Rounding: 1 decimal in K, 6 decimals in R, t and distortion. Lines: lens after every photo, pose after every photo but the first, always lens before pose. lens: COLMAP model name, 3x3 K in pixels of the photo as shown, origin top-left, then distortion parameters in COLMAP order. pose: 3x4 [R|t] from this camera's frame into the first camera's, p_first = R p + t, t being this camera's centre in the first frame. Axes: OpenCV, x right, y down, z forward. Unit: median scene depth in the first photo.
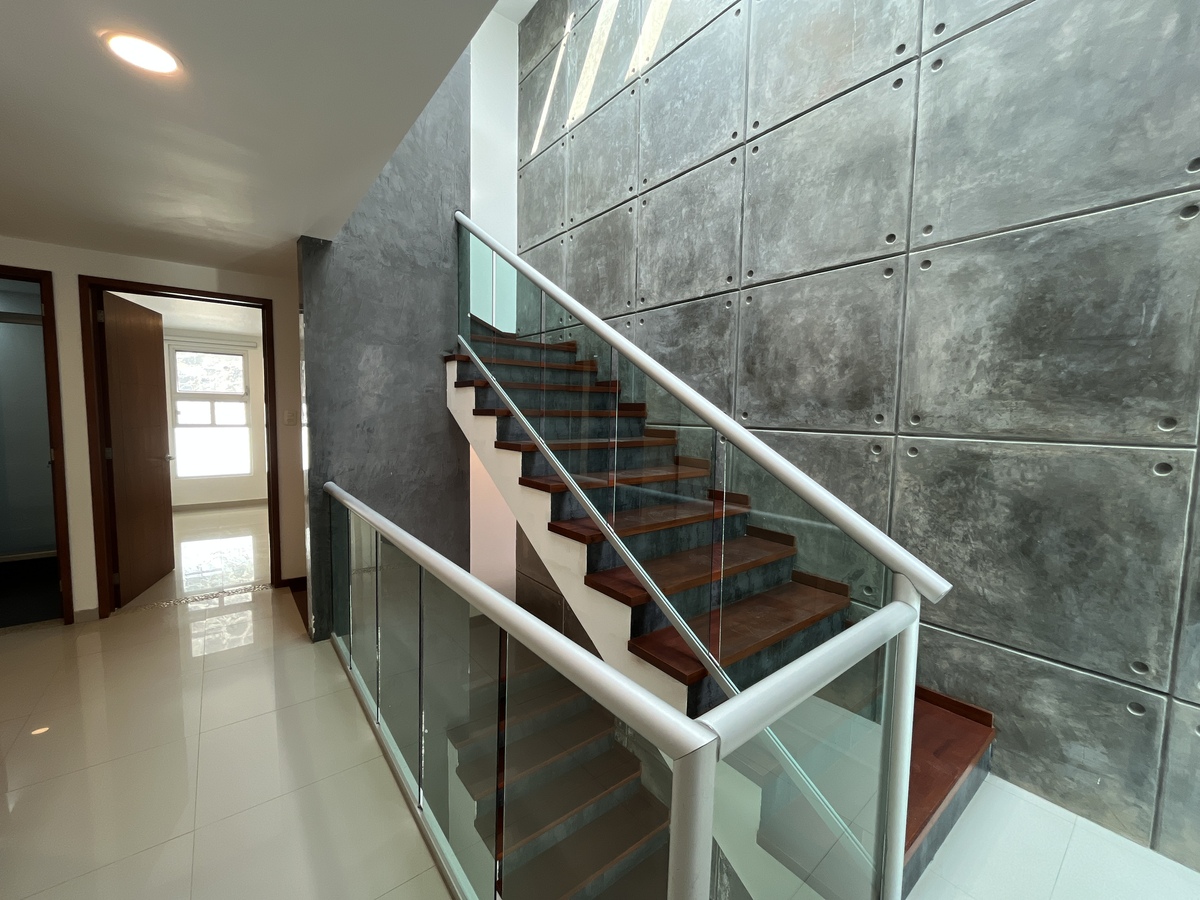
lens RADIAL K [[485.6, 0, 601.9], [0, 485.6, 452.3], [0, 0, 1]] dist [-0.001882, -0.000343]
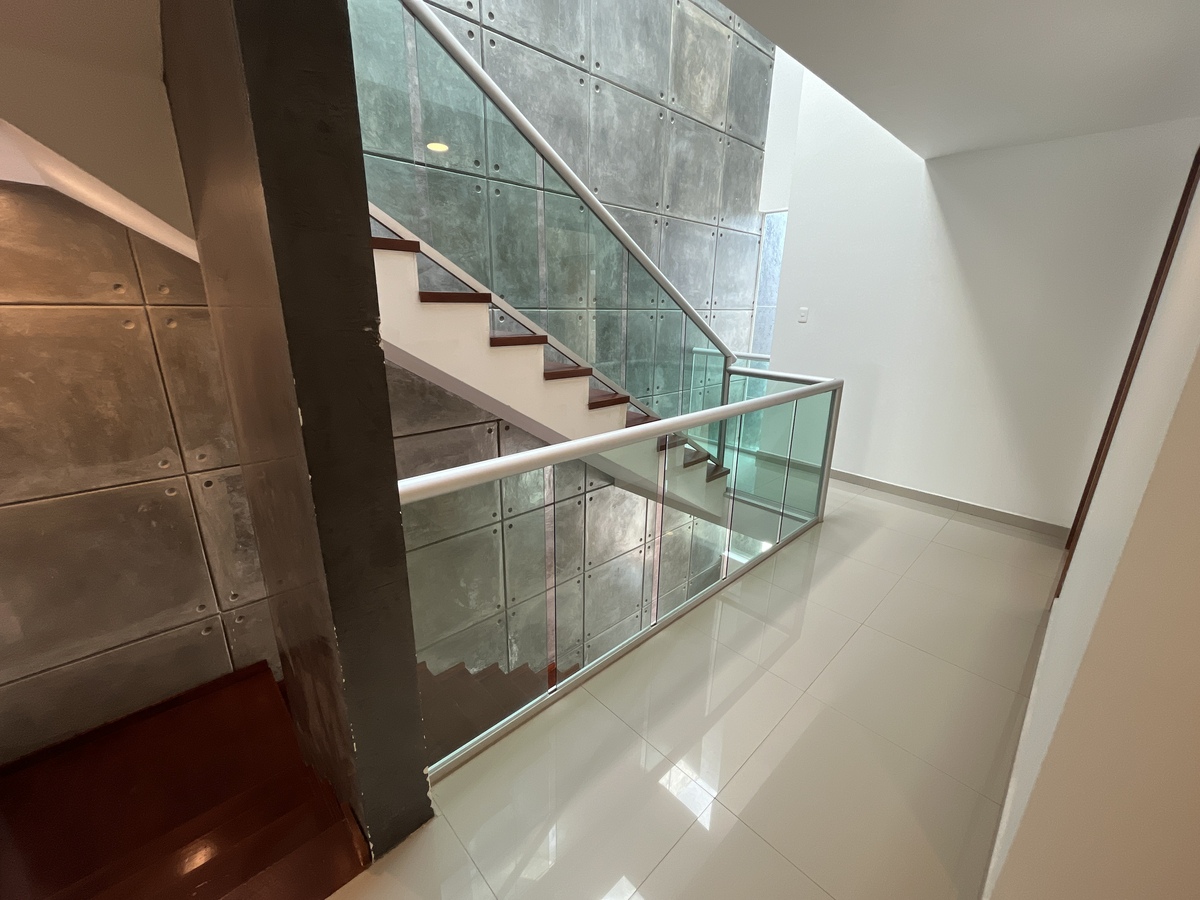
lens RADIAL K [[485.6, 0, 599.2], [0, 485.6, 450.6], [0, 0, 1]] dist [-0.001882, -0.000343]
pose [[-0.094956, -0.310803, 0.945719, -1.008052], [0.058788, 0.946603, 0.316996, -0.086090], [-0.993744, 0.085698, -0.071614, 0.905550]]
